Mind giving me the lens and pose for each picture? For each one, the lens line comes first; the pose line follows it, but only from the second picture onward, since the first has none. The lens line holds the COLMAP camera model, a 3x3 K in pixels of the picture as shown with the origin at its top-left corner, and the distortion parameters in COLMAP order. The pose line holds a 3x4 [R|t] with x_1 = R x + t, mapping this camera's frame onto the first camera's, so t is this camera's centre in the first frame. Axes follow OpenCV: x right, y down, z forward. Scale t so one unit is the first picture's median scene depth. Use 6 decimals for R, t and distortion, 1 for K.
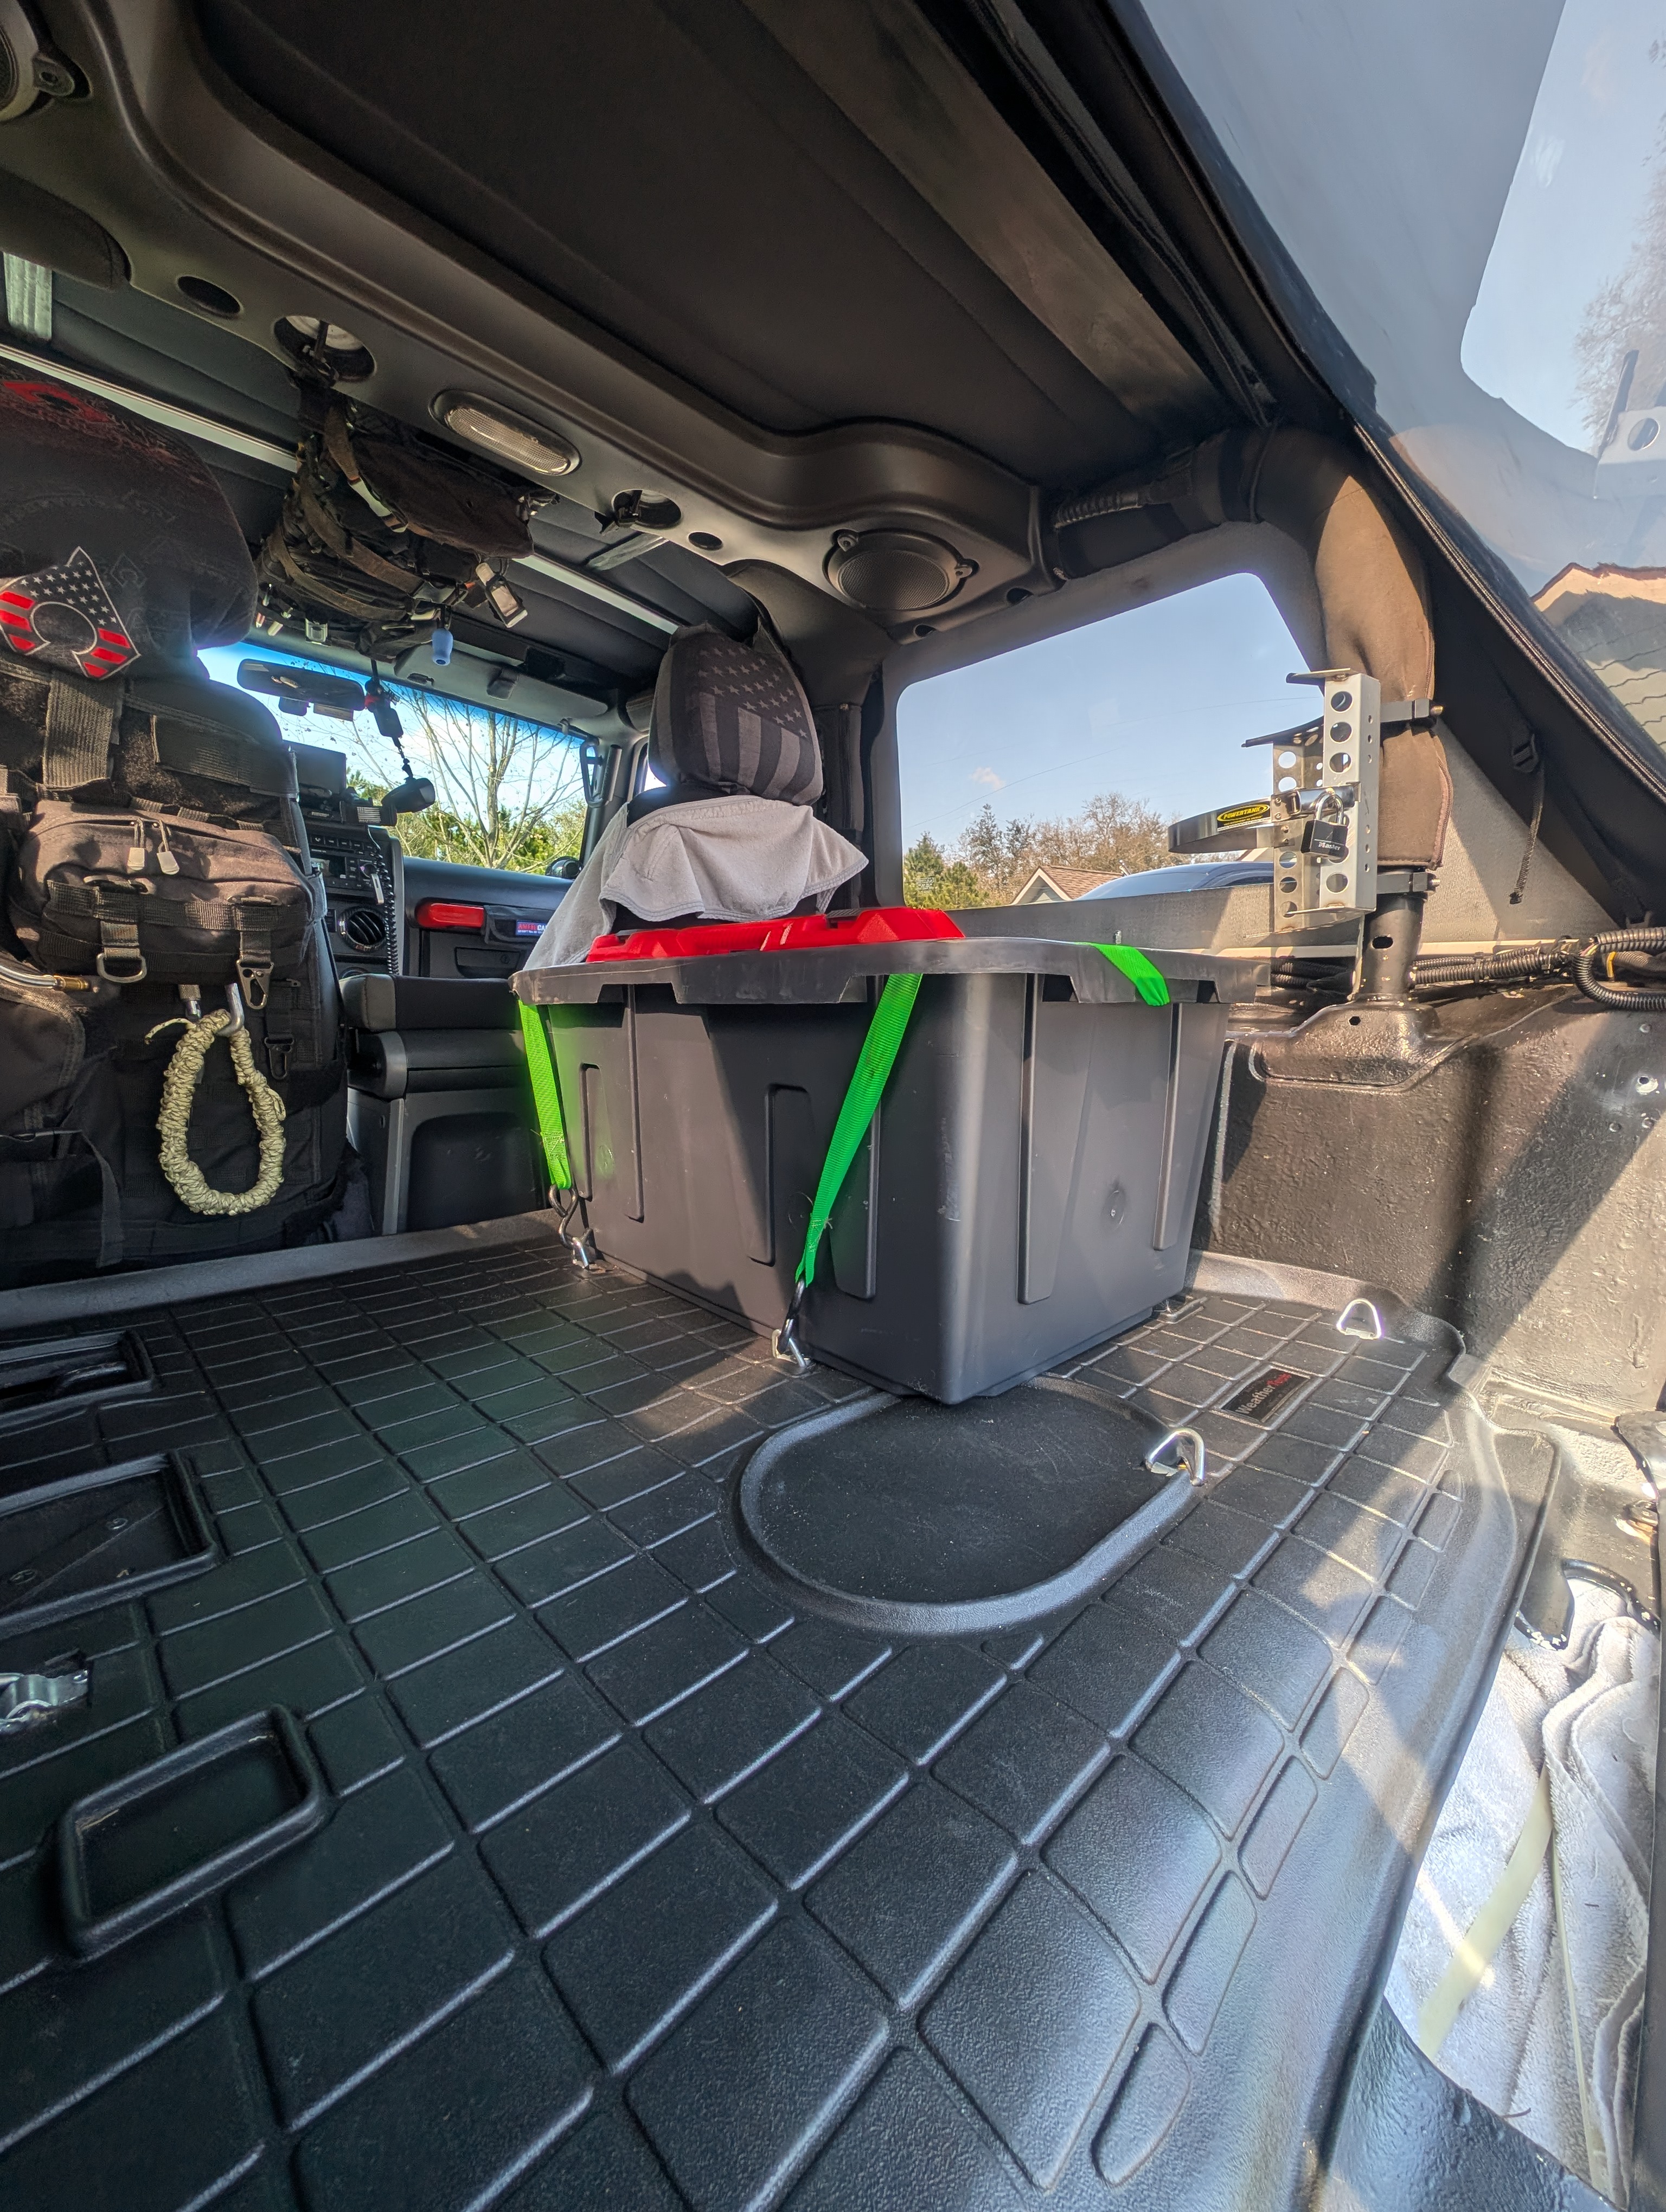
lens RADIAL K [[823.4, 0, 833.0], [0, 823.4, 1106.0], [0, 0, 1]] dist [0.001111, 0.000209]
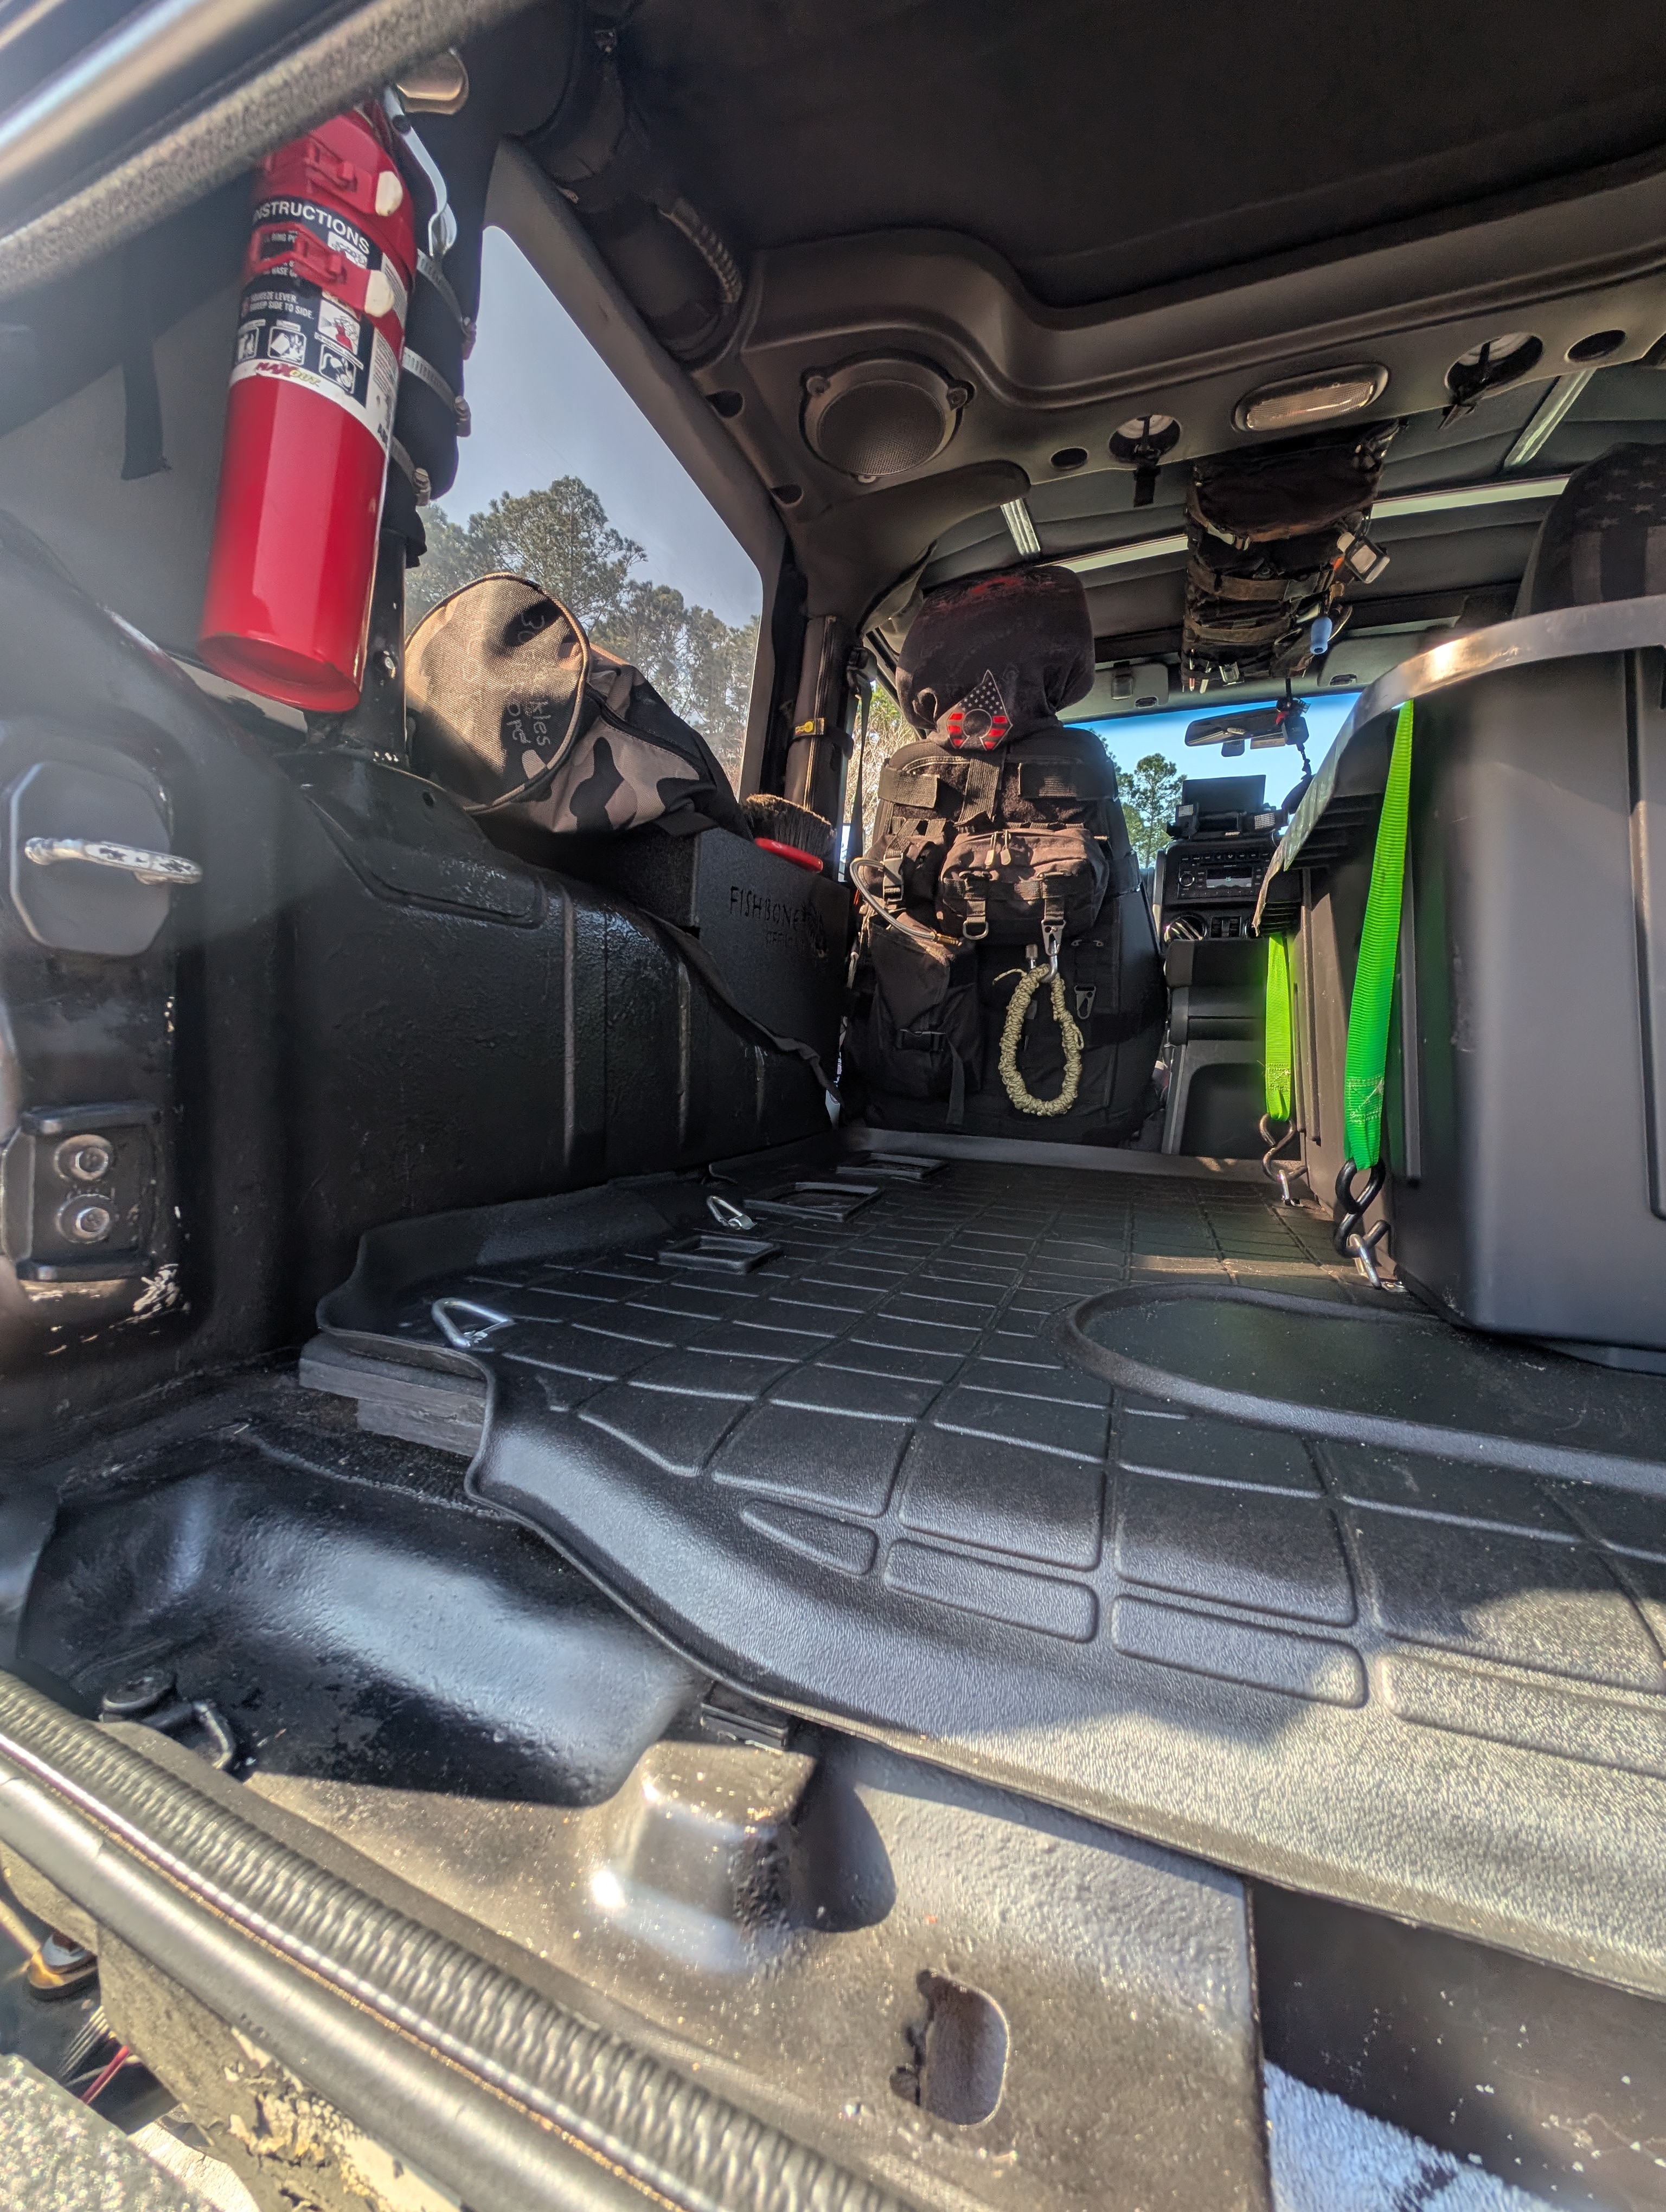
lens RADIAL K [[802.6, 0, 833.0], [0, 802.6, 1106.0], [0, 0, 1]] dist [0.000481, -0.005297]
pose [[0.429933, 0.056730, -0.901077, 0.354518], [-0.113896, 0.993459, 0.008202, 0.159215], [0.895648, 0.099103, 0.433582, 0.126034]]
